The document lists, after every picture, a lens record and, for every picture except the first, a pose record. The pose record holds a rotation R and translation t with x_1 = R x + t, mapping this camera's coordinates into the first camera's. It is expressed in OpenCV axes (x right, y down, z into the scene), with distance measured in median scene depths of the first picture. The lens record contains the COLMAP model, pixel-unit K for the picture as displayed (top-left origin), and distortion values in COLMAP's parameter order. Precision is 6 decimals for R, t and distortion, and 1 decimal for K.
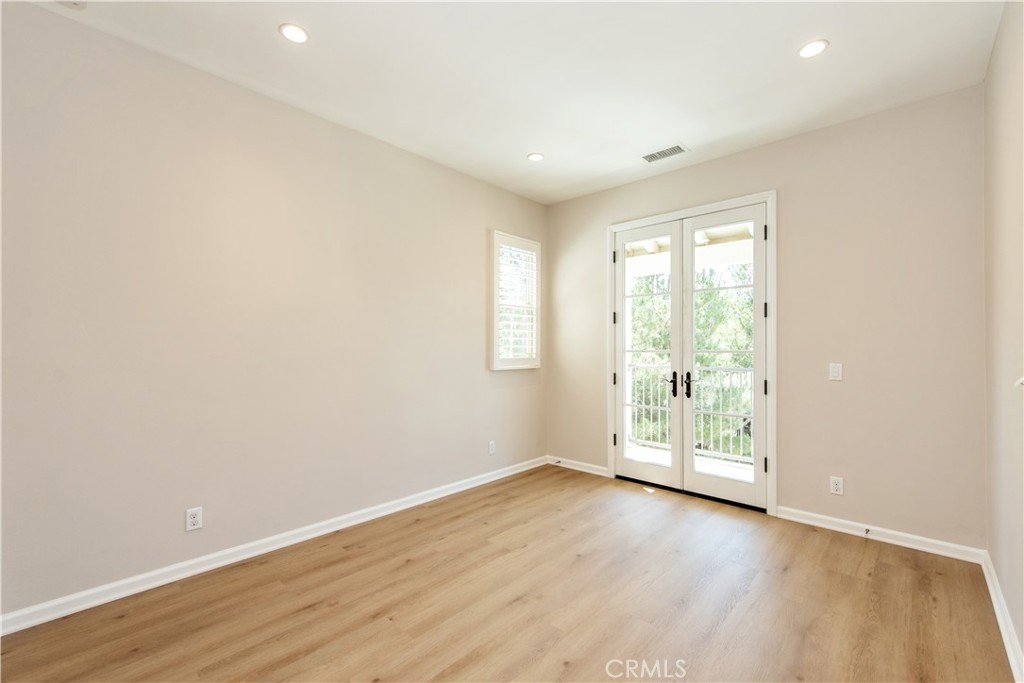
lens RADIAL K [[431.8, 0, 512.0], [0, 431.8, 341.5], [0, 0, 1]] dist [0.005896, -0.000228]
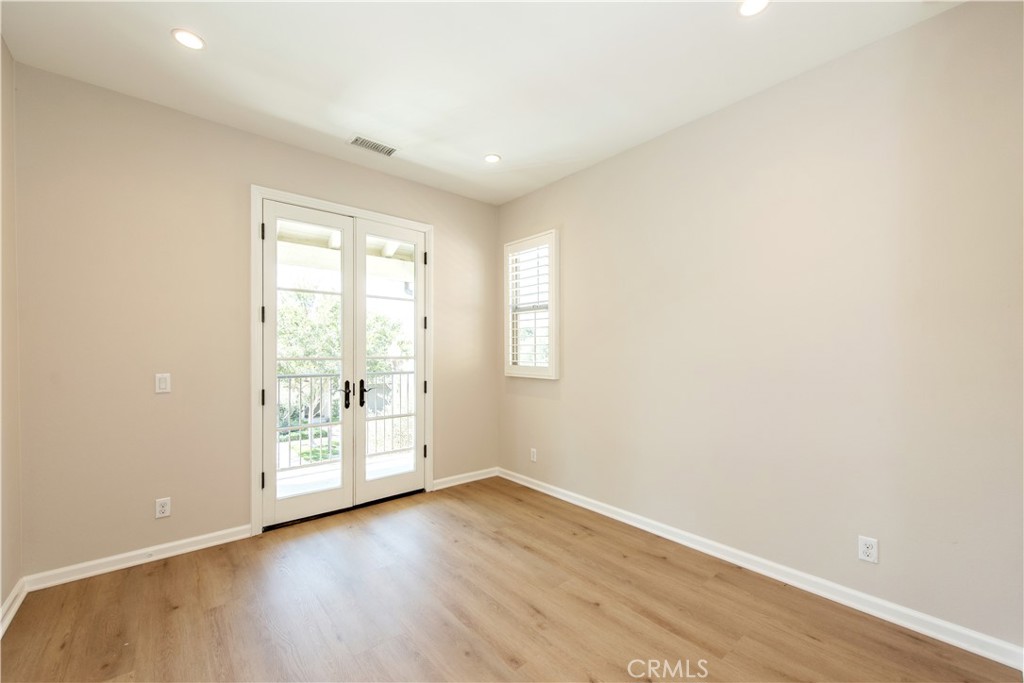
lens RADIAL K [[407.0, 0, 510.9], [0, 407.0, 346.5], [0, 0, 1]] dist [-0.000643, -0.000052]
pose [[0.105004, 0.015006, 0.994359, -0.462868], [-0.011839, 0.999834, -0.013838, 0.005488], [-0.994401, -0.010319, 0.105165, 0.580470]]
